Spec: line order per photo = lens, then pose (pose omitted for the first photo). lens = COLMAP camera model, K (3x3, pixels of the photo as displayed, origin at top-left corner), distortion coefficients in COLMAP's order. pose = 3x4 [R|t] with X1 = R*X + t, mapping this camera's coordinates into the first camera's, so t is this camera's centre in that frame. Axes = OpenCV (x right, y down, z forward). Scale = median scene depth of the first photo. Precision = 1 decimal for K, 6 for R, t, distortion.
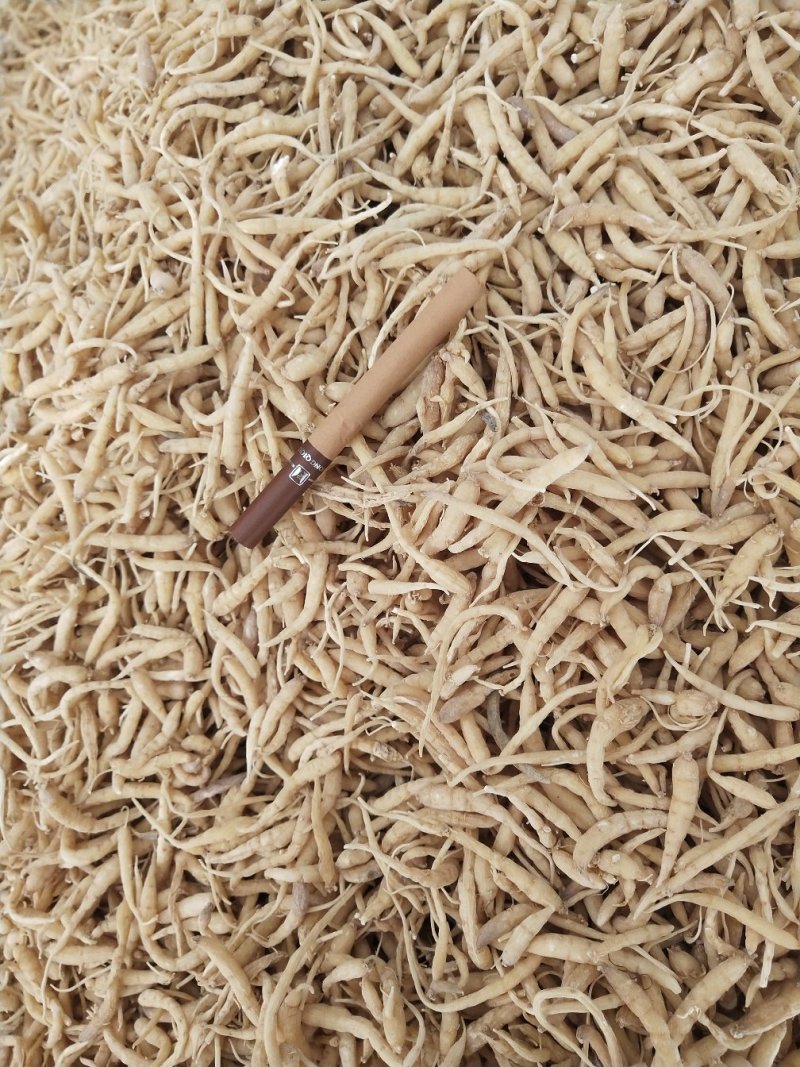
lens RADIAL K [[839.3, 0, 400.2], [0, 839.3, 534.7], [0, 0, 1]] dist [-0.041016, 0.041033]
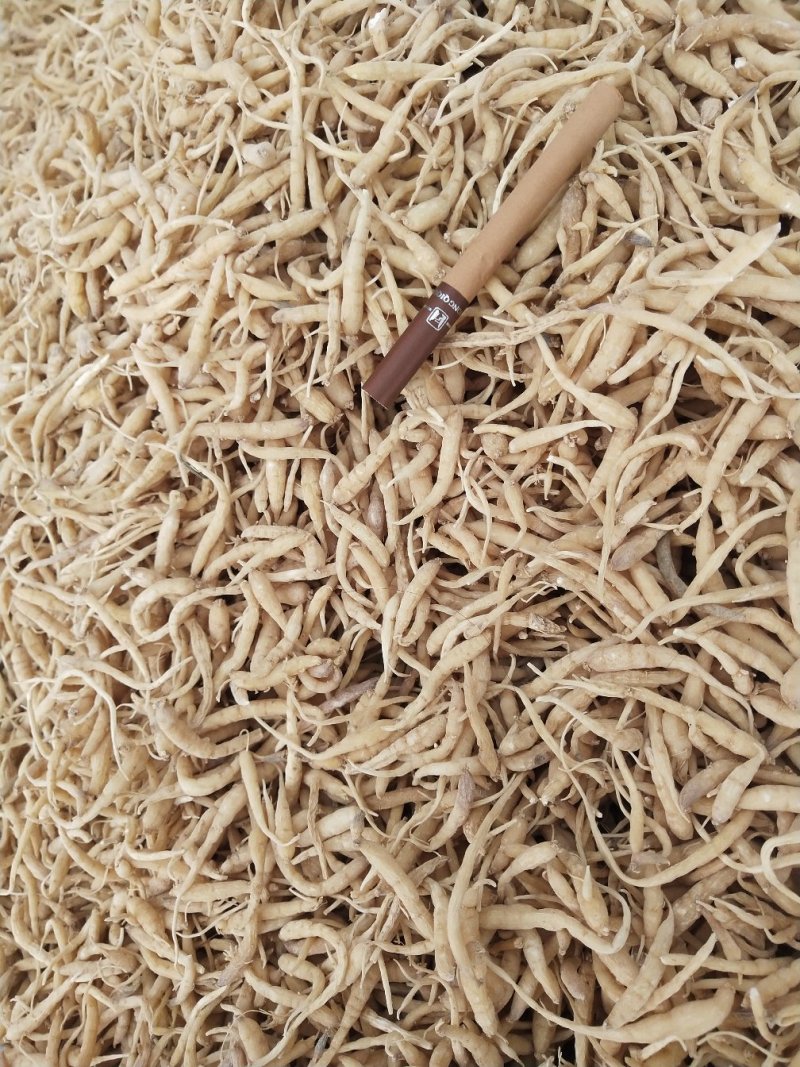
lens RADIAL K [[839.3, 0, 399.0], [0, 839.3, 534.1], [0, 0, 1]] dist [-0.041016, 0.041033]
pose [[0.996832, -0.076914, 0.020238, -0.184266], [0.077736, 0.996022, -0.043555, 0.187760], [-0.016807, 0.044990, 0.998846, 0.075658]]
